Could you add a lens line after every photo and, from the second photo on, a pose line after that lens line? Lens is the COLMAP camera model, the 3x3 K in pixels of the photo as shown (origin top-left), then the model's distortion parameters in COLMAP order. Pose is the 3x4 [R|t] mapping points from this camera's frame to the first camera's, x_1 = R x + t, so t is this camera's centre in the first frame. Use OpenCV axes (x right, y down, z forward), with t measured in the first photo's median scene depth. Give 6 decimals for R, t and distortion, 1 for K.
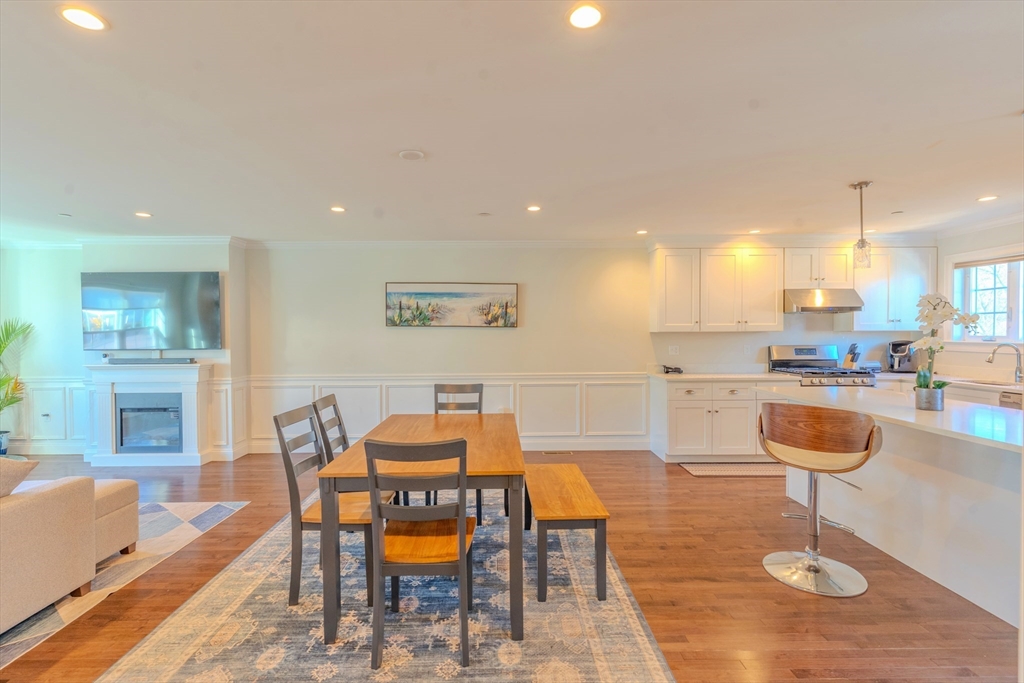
lens RADIAL K [[483.8, 0, 508.6], [0, 483.8, 341.4], [0, 0, 1]] dist [0.001024, -0.000818]
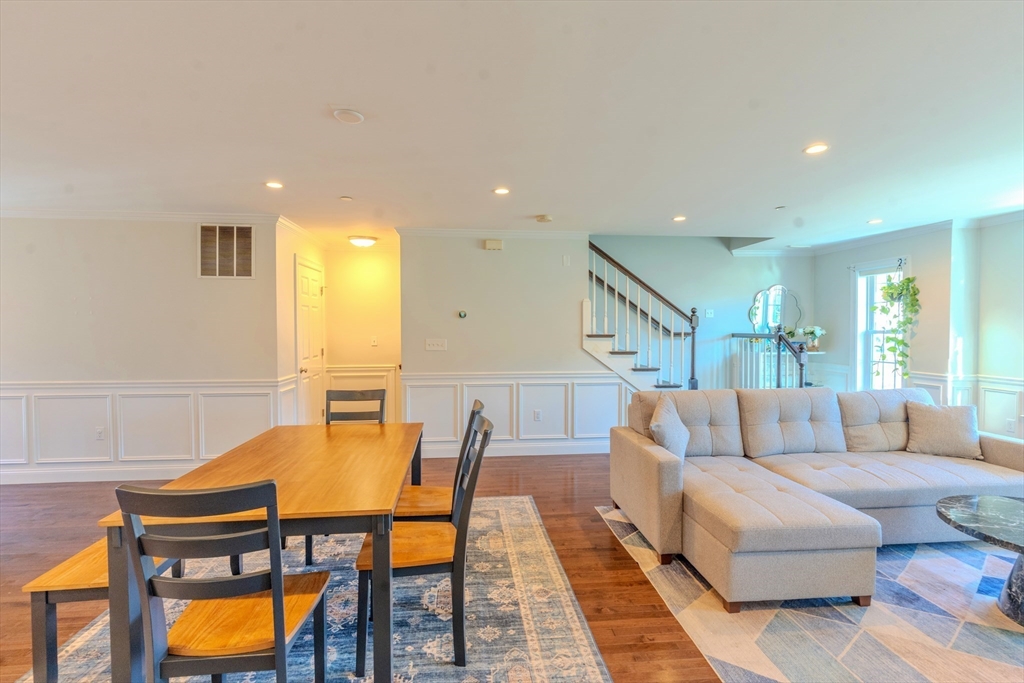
lens RADIAL K [[483.8, 0, 508.6], [0, 483.8, 341.4], [0, 0, 1]] dist [0.001024, -0.000818]
pose [[-0.996869, 0.008632, -0.078597, -0.214475], [0.004900, 0.998857, 0.047542, -0.016900], [0.078918, 0.047008, -0.995772, 0.982535]]
